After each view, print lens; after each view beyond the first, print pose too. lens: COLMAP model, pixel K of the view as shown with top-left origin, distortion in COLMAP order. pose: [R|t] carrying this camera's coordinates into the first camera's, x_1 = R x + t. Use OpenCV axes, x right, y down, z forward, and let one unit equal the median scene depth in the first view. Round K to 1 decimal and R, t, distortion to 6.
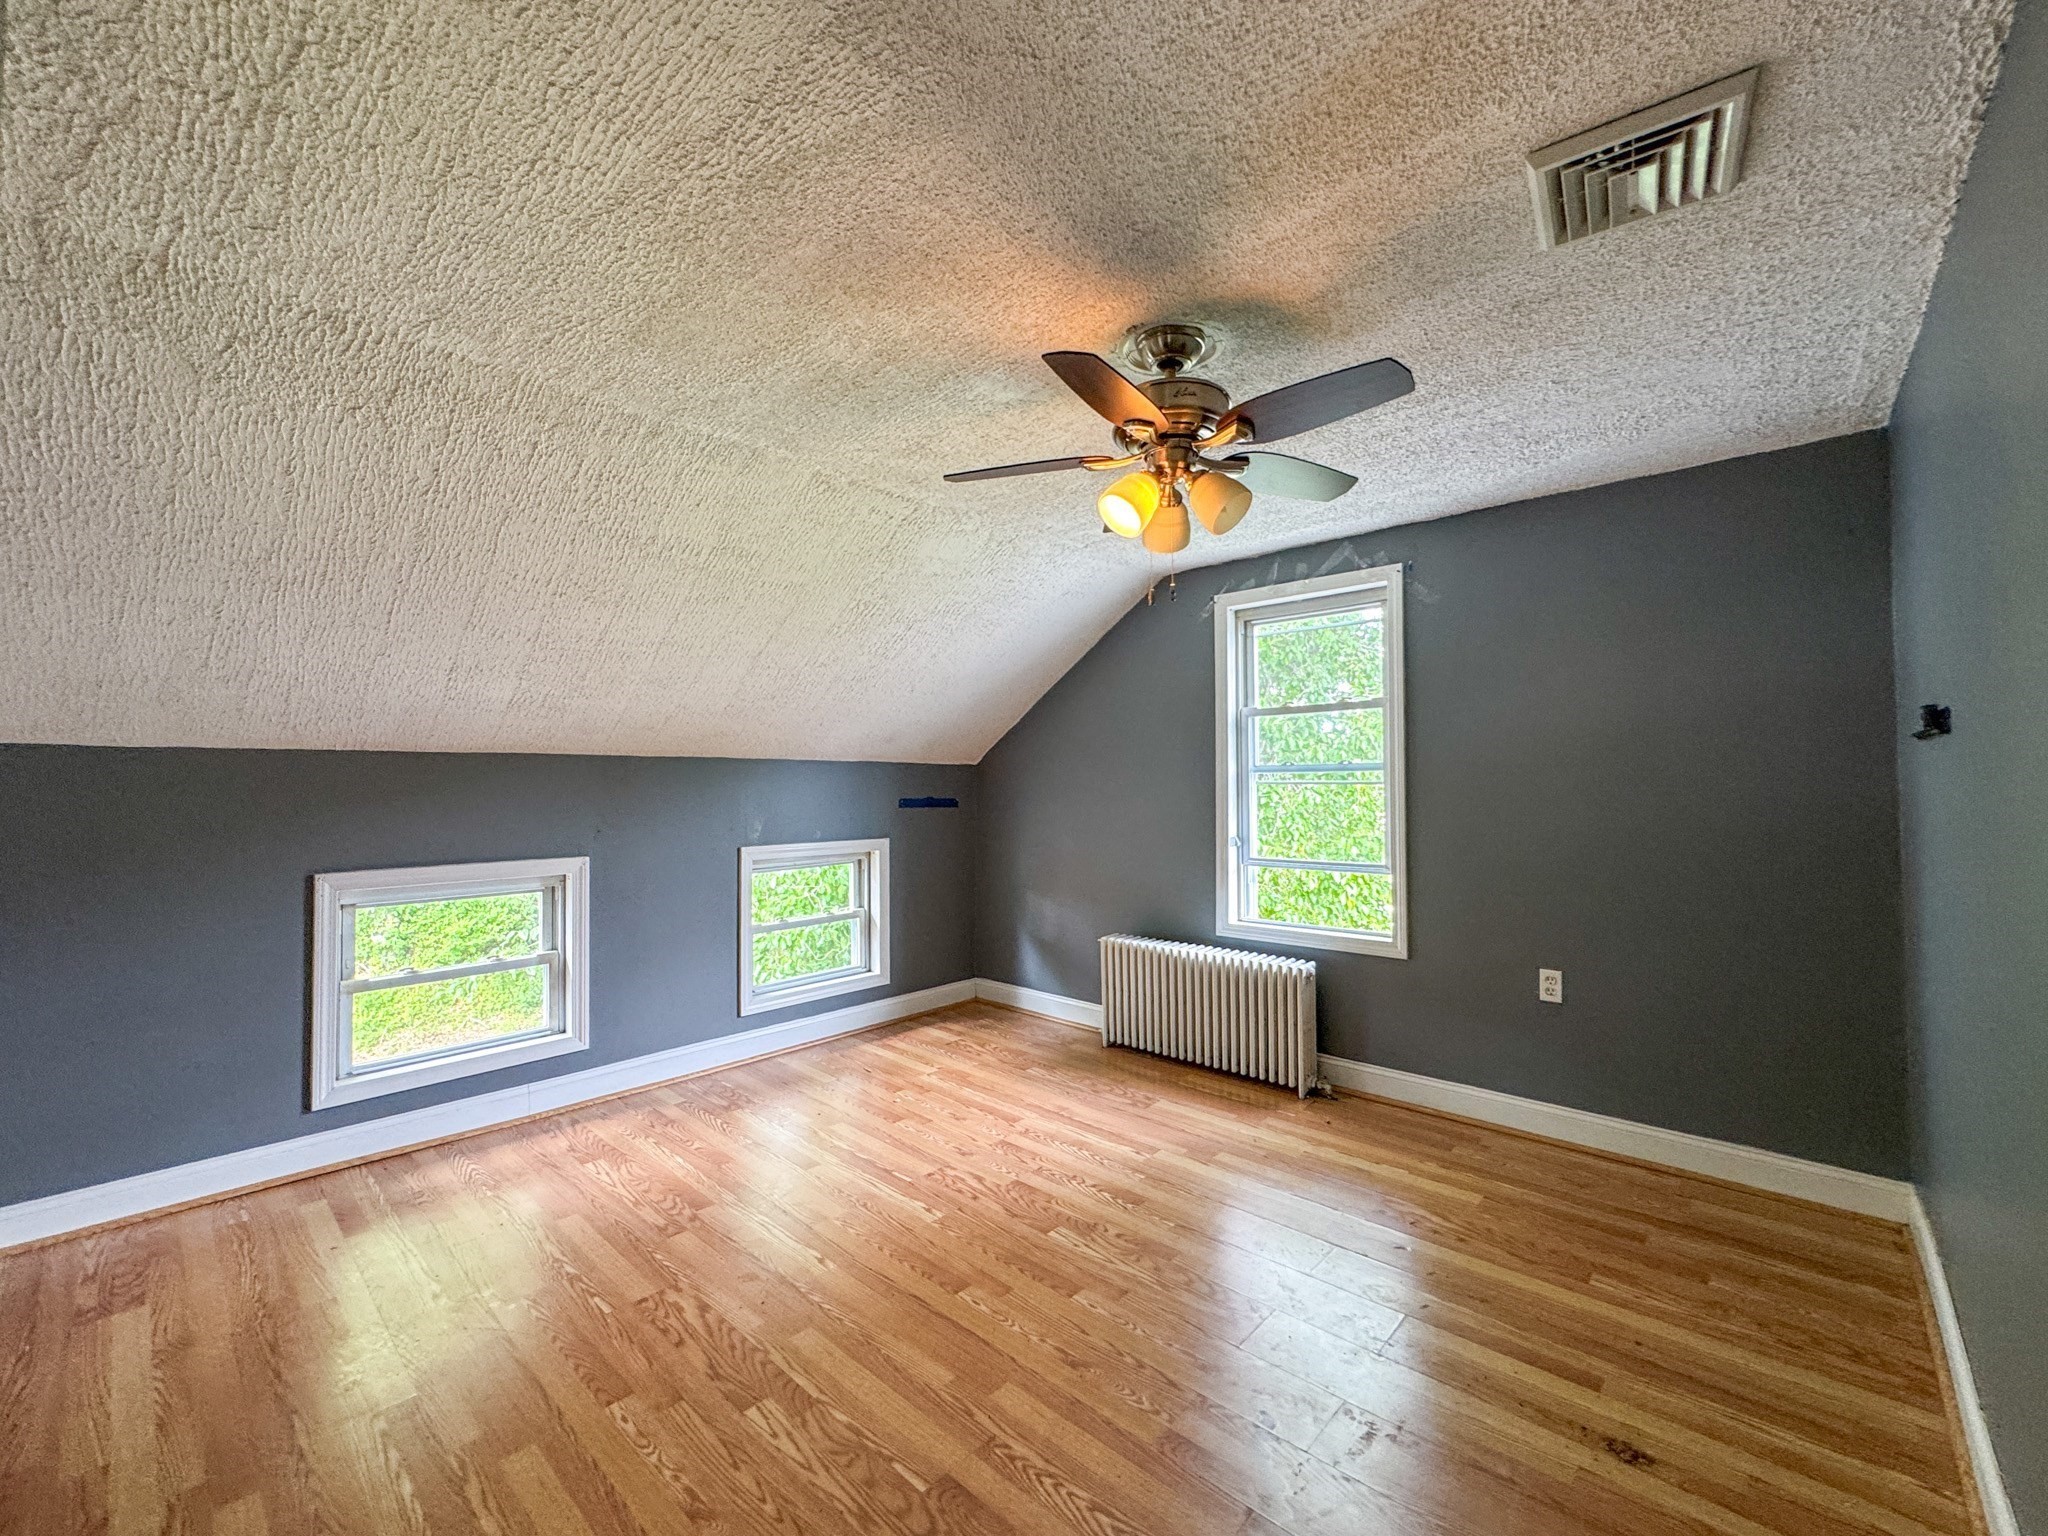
lens RADIAL K [[828.8, 0, 1020.8], [0, 828.8, 767.4], [0, 0, 1]] dist [-0.008429, 0.000784]
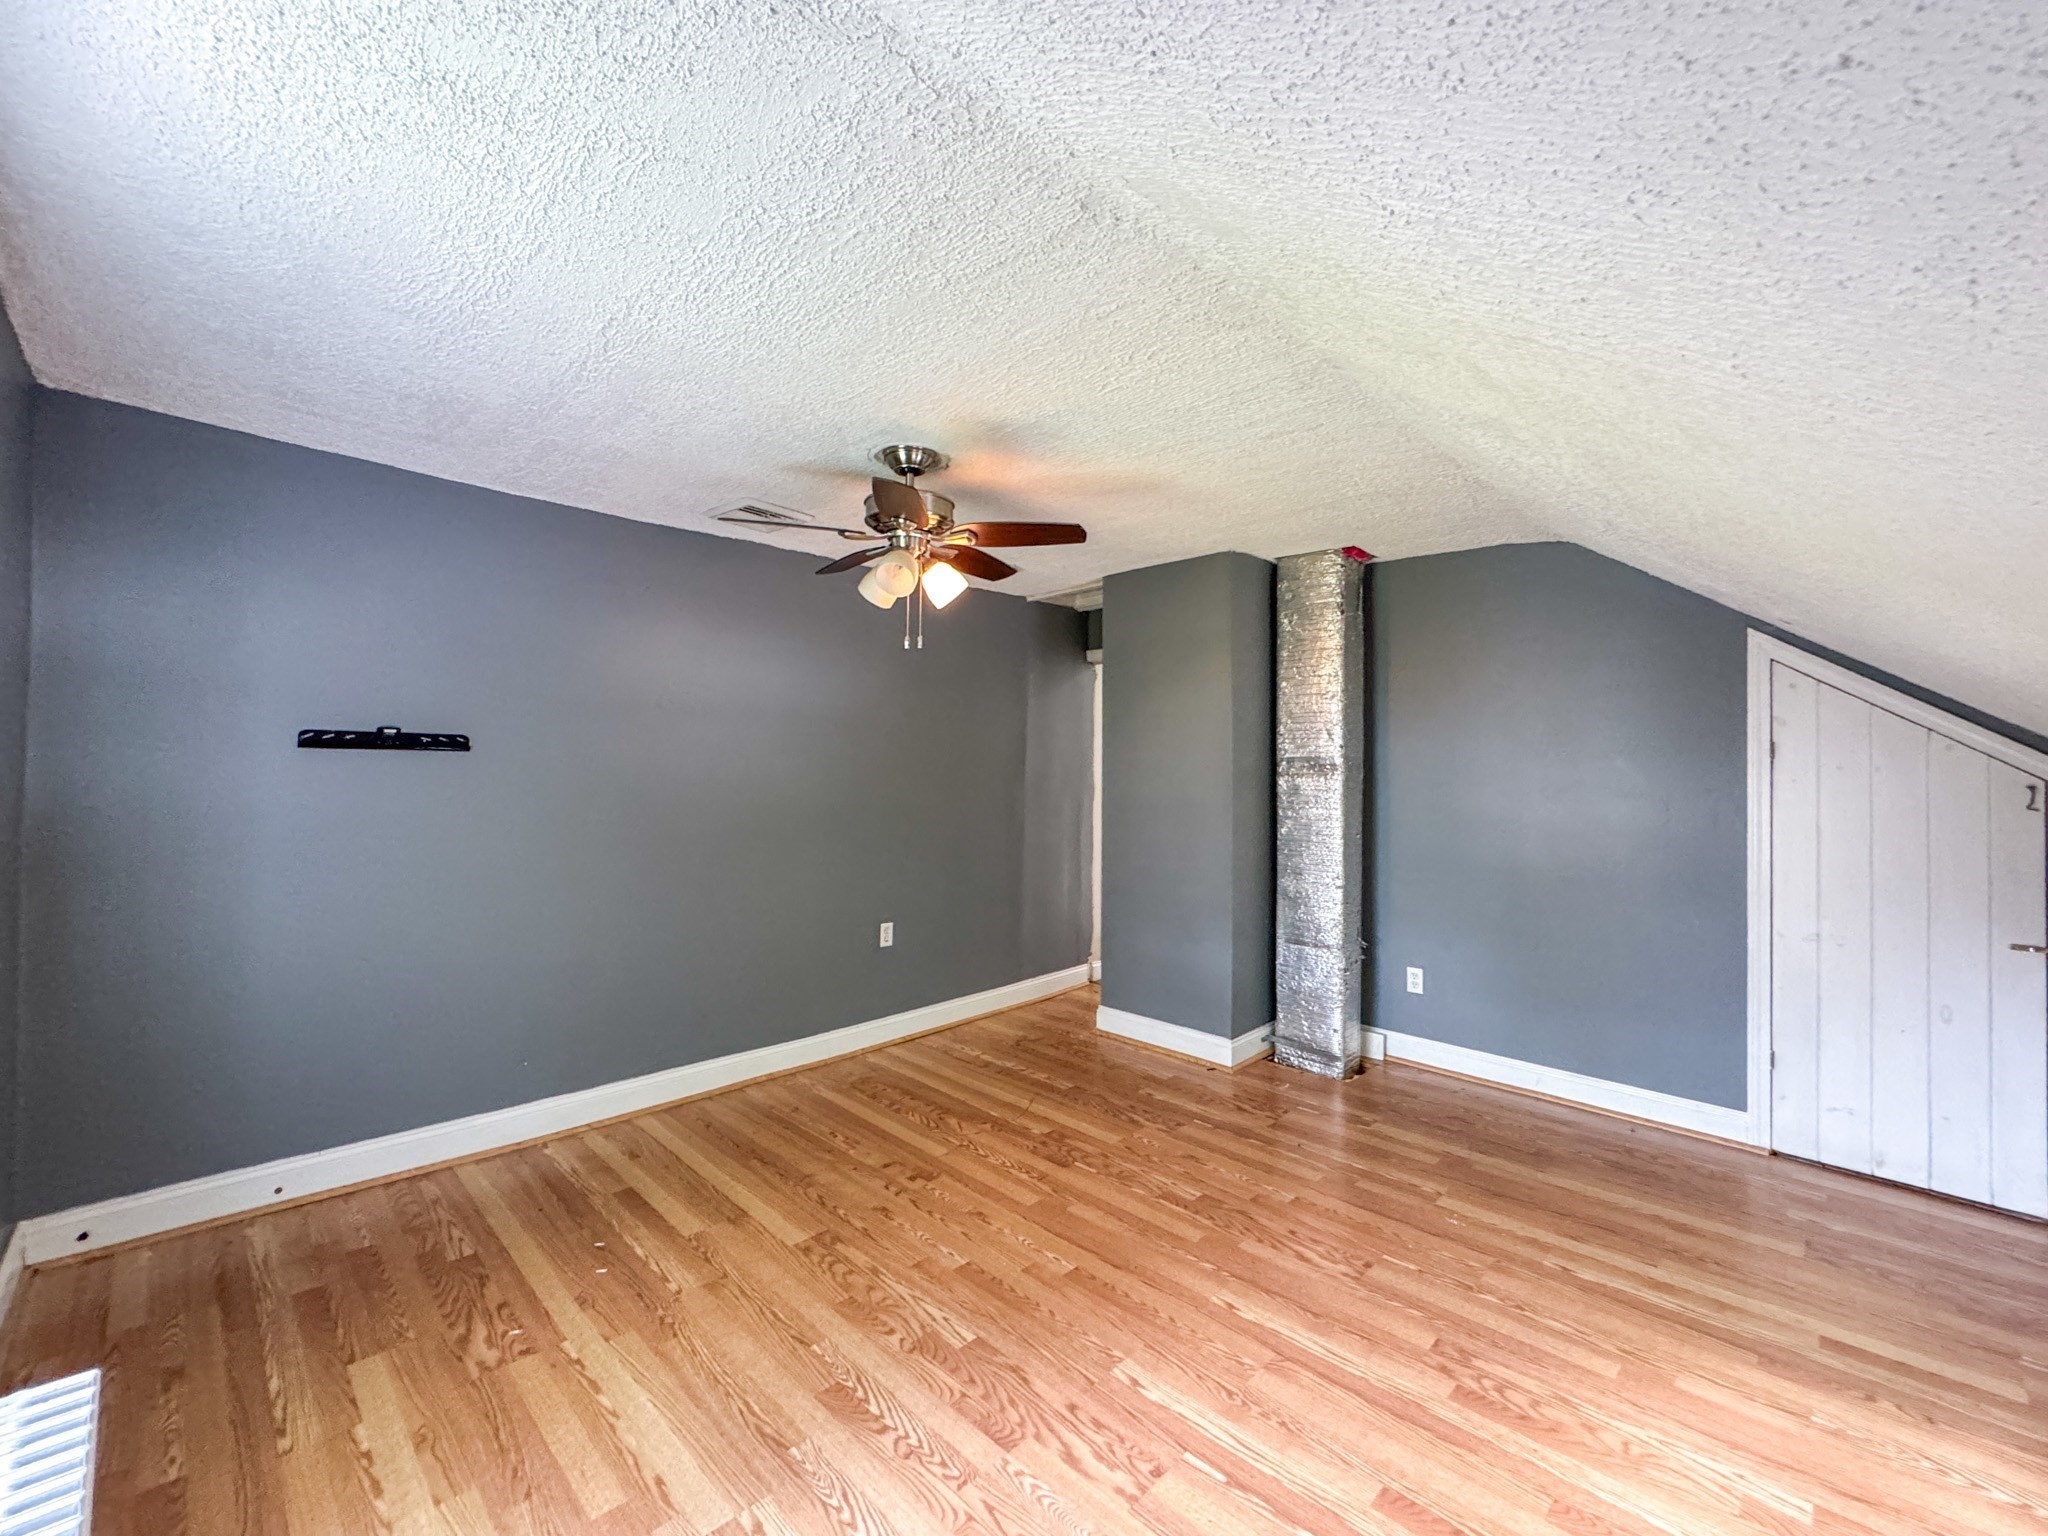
lens RADIAL K [[828.8, 0, 1026.9], [0, 828.8, 765.9], [0, 0, 1]] dist [-0.008429, 0.000784]
pose [[-0.999388, -0.007162, 0.034242, -0.043885], [-0.007968, 0.999693, -0.023442, 0.024529], [-0.034064, -0.023701, -0.999139, 1.966679]]
